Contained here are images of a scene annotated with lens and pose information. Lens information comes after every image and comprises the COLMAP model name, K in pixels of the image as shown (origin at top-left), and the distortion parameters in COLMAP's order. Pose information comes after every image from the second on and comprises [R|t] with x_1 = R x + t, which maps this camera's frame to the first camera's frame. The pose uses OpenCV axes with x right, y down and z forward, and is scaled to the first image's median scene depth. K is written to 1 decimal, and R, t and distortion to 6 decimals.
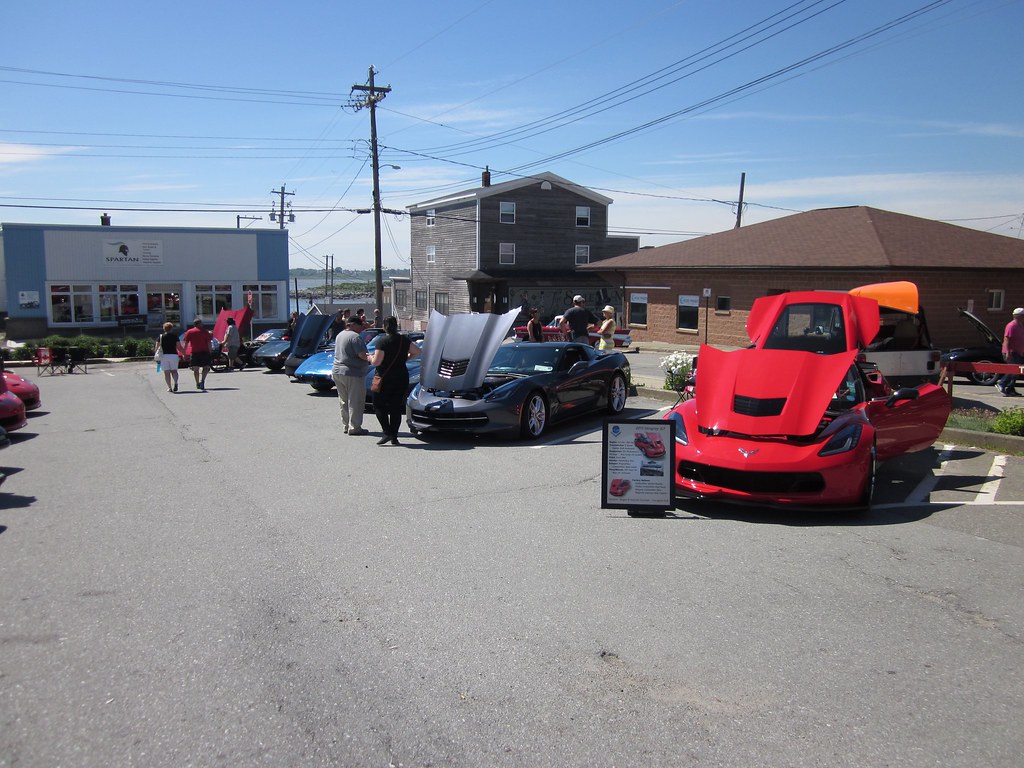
lens RADIAL K [[843.1, 0, 514.1], [0, 843.1, 376.0], [0, 0, 1]] dist [-0.047665, 0.016204]
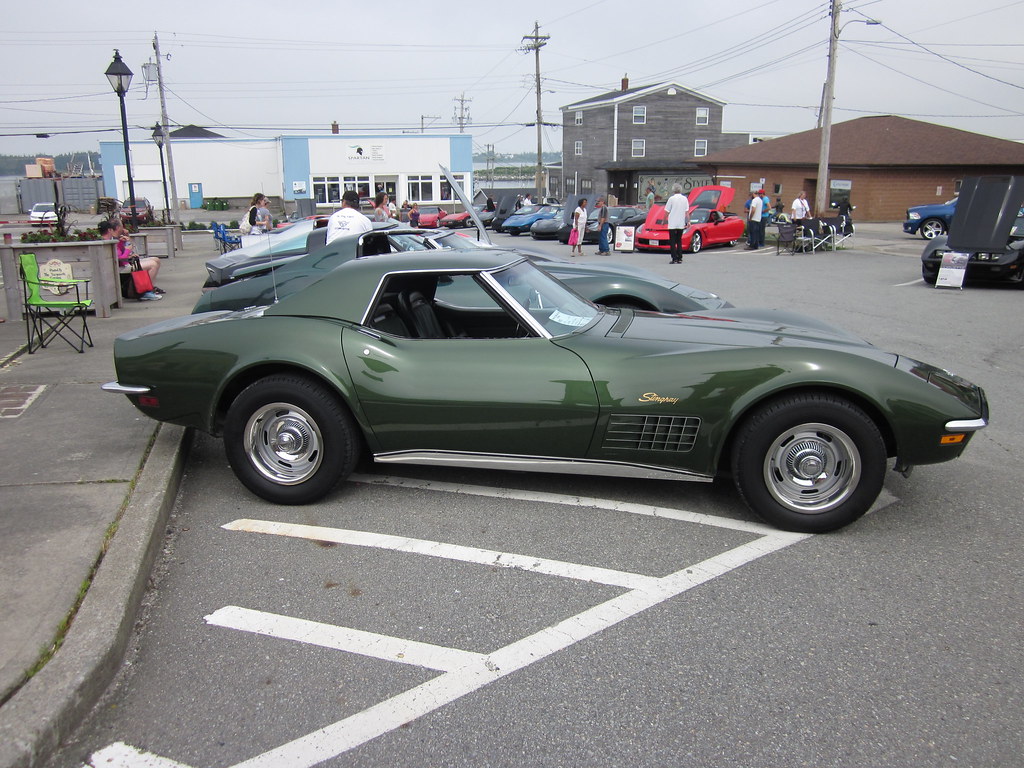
lens RADIAL K [[843.1, 0, 514.3], [0, 843.1, 381.9], [0, 0, 1]] dist [-0.047665, 0.016204]
pose [[0.984196, 0.035163, -0.173555, 0.050813], [-0.010353, 0.989836, 0.141837, 0.032029], [0.176778, -0.137799, 0.974557, -0.396540]]
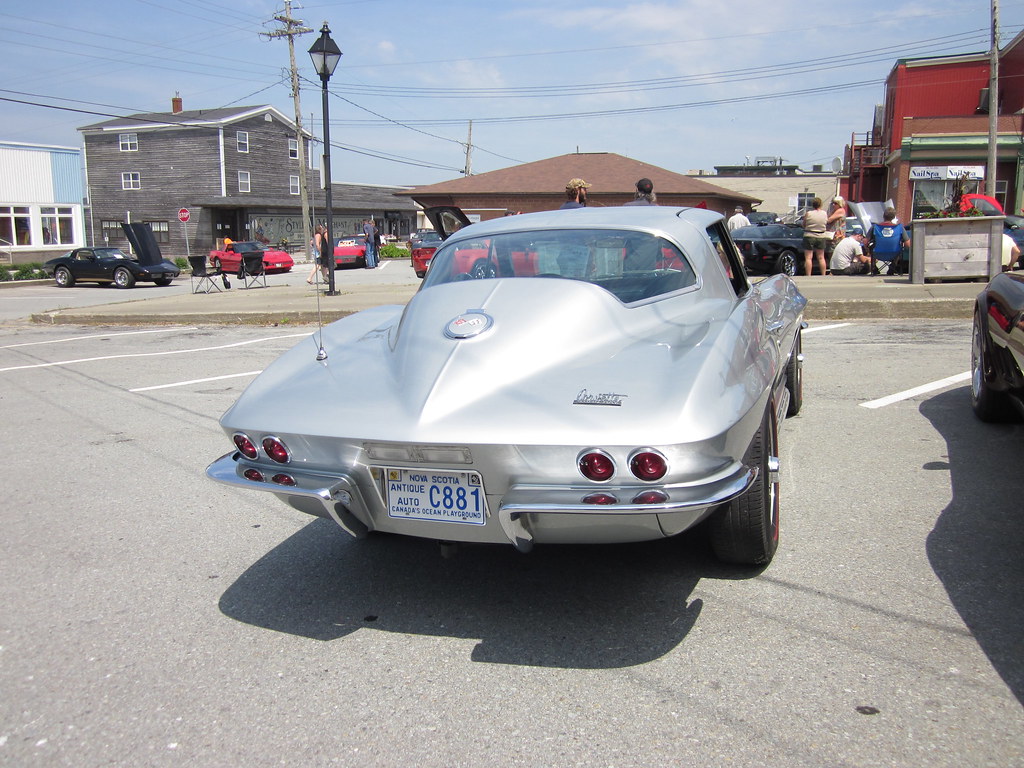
lens RADIAL K [[843.1, 0, 511.9], [0, 843.1, 384.8], [0, 0, 1]] dist [-0.047665, 0.016204]
pose [[0.776217, -0.116671, 0.619576, -0.545282], [0.068630, 0.992525, 0.100919, 0.028718], [-0.626719, -0.035814, 0.778422, -0.029221]]
